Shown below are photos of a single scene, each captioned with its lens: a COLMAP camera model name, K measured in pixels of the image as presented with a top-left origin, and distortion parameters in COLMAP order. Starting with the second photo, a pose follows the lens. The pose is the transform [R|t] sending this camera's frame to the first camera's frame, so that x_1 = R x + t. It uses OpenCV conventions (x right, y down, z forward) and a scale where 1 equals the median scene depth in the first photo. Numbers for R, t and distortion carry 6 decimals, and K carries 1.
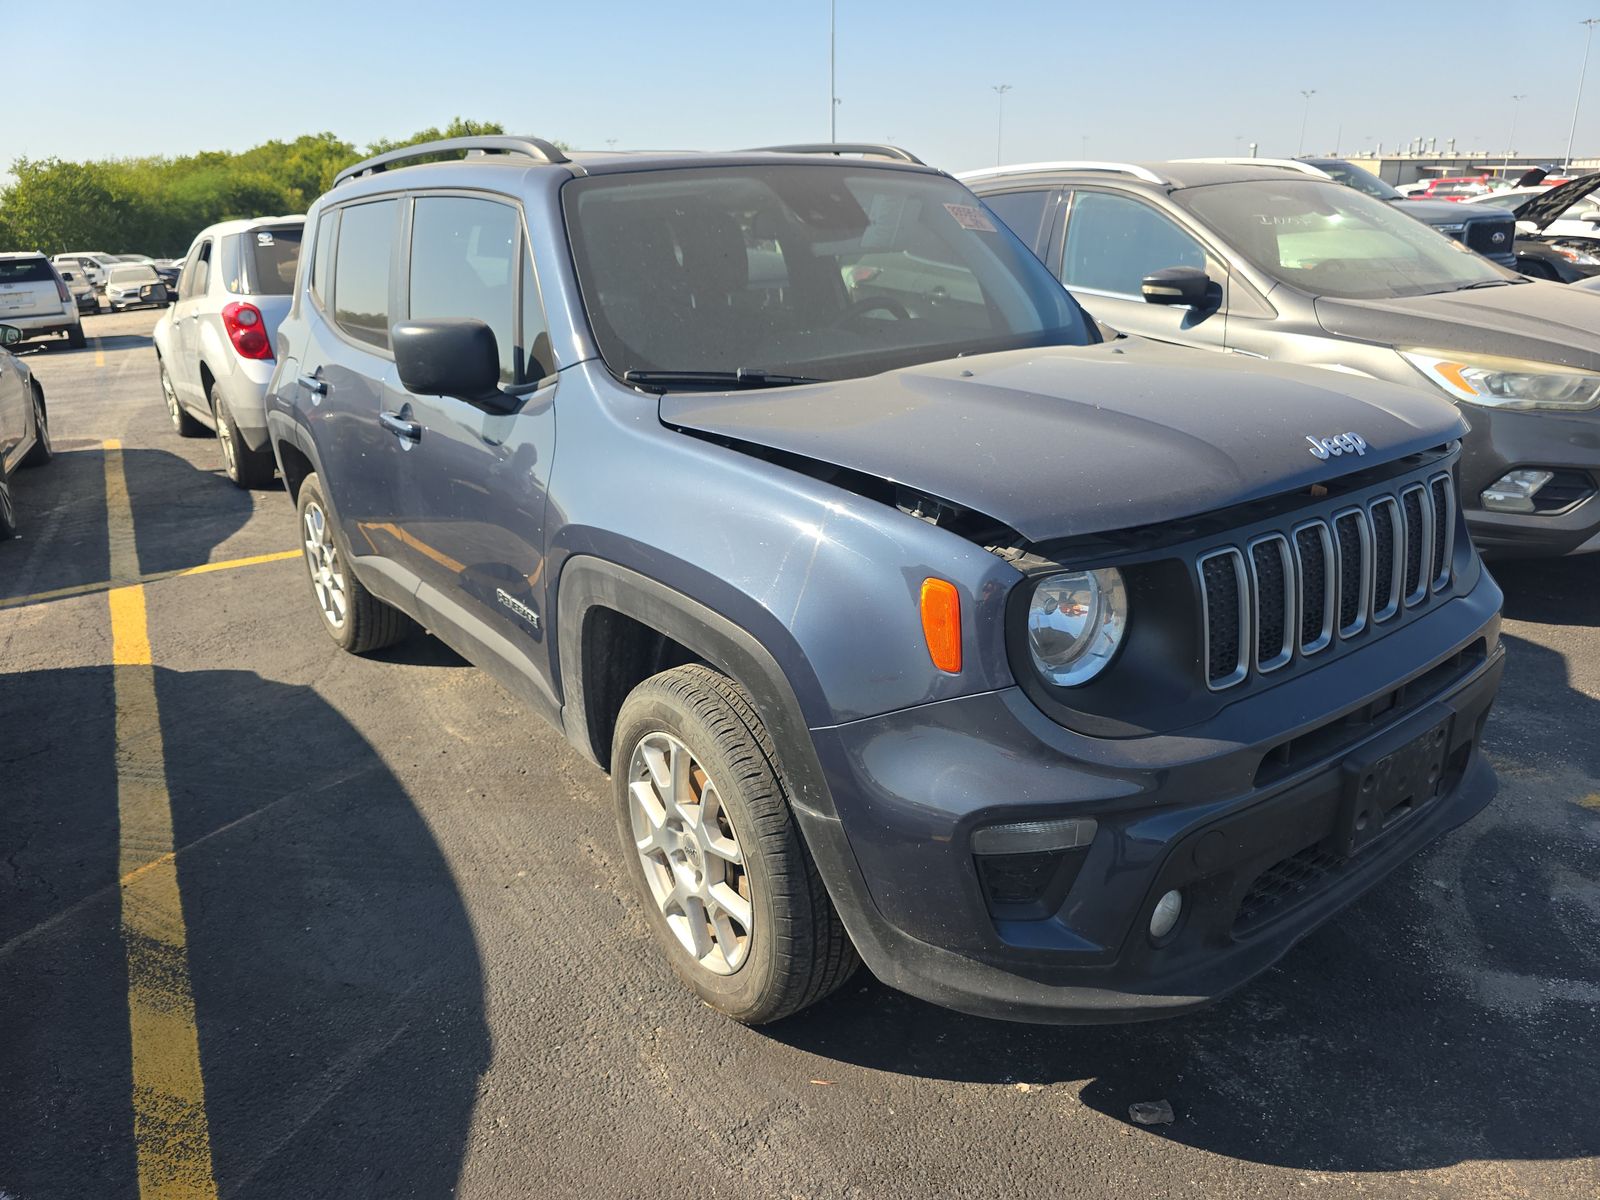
lens RADIAL K [[1071.7, 0, 817.2], [0, 1071.7, 603.1], [0, 0, 1]] dist [0.077415, -0.079018]
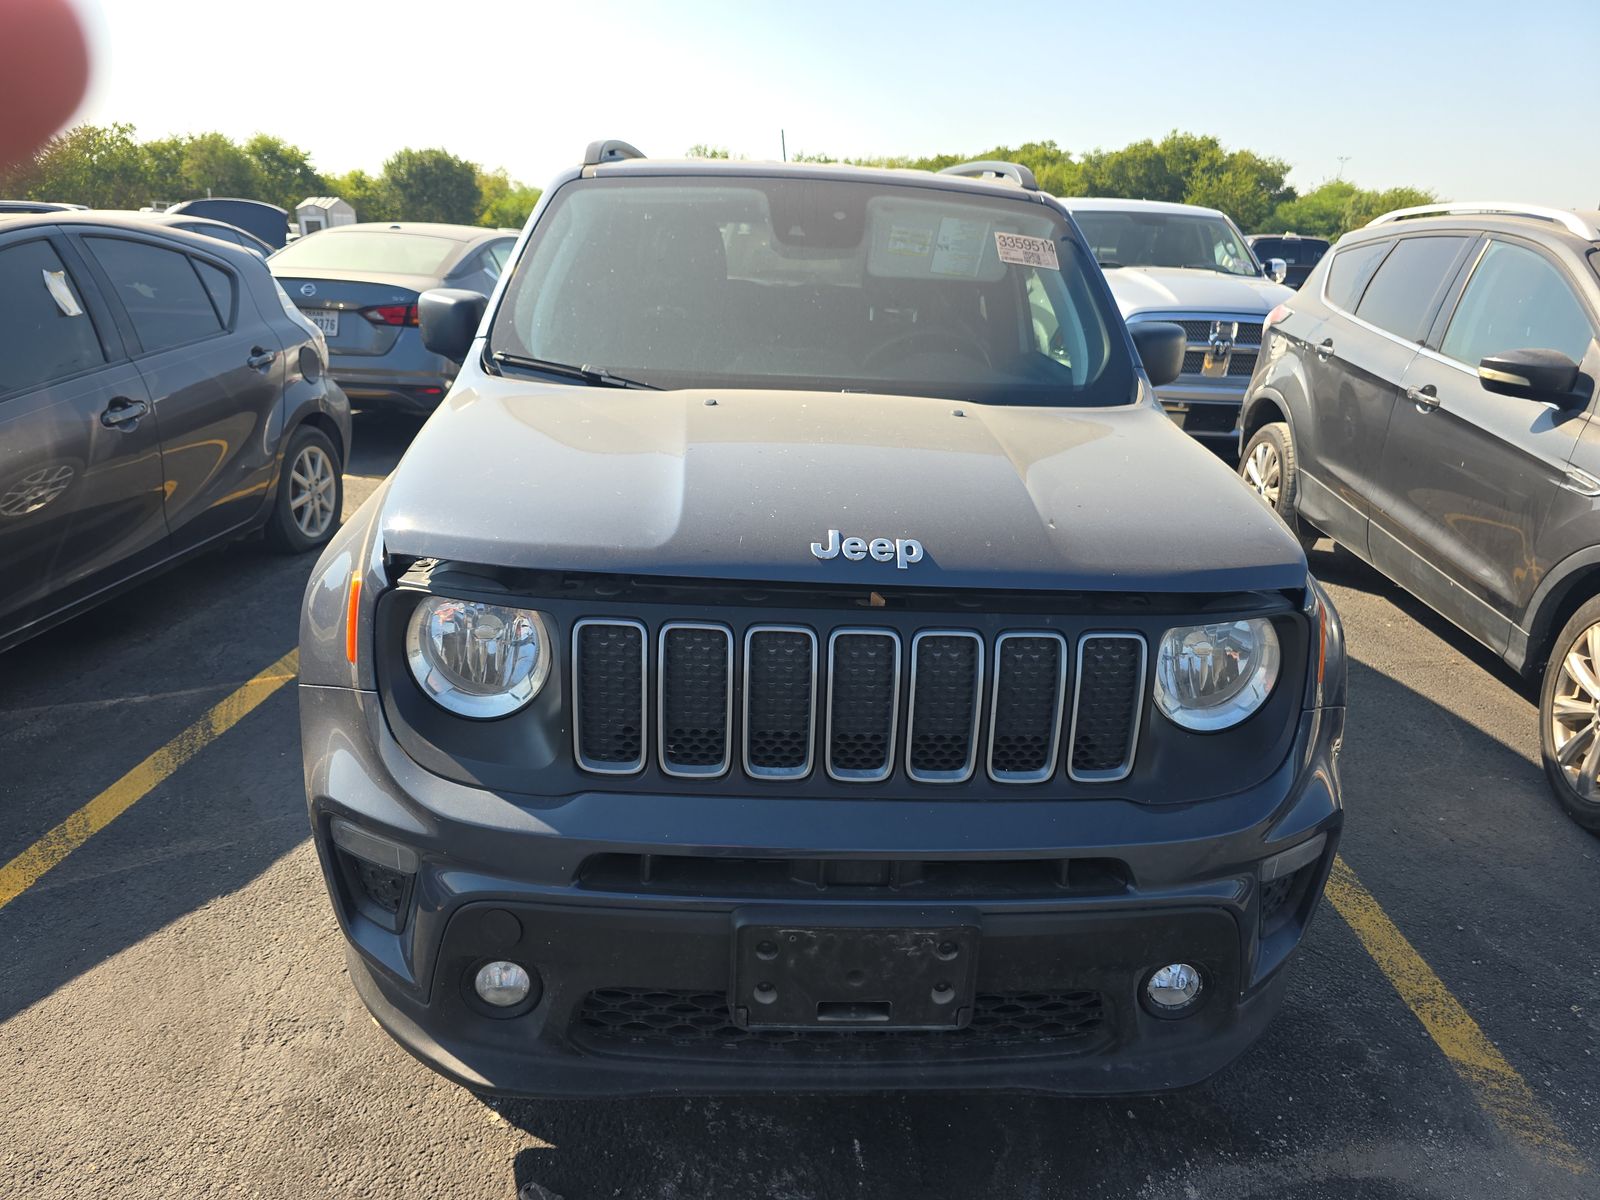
lens RADIAL K [[1085.5, 0, 800.0], [0, 1085.5, 600.0], [0, 0, 1]] dist [0.017583, 0.001466]
pose [[0.825217, 0.251348, -0.505808, 0.340849], [-0.257458, 0.964472, 0.059231, -0.056854], [0.502725, 0.081346, 0.860610, 0.108303]]
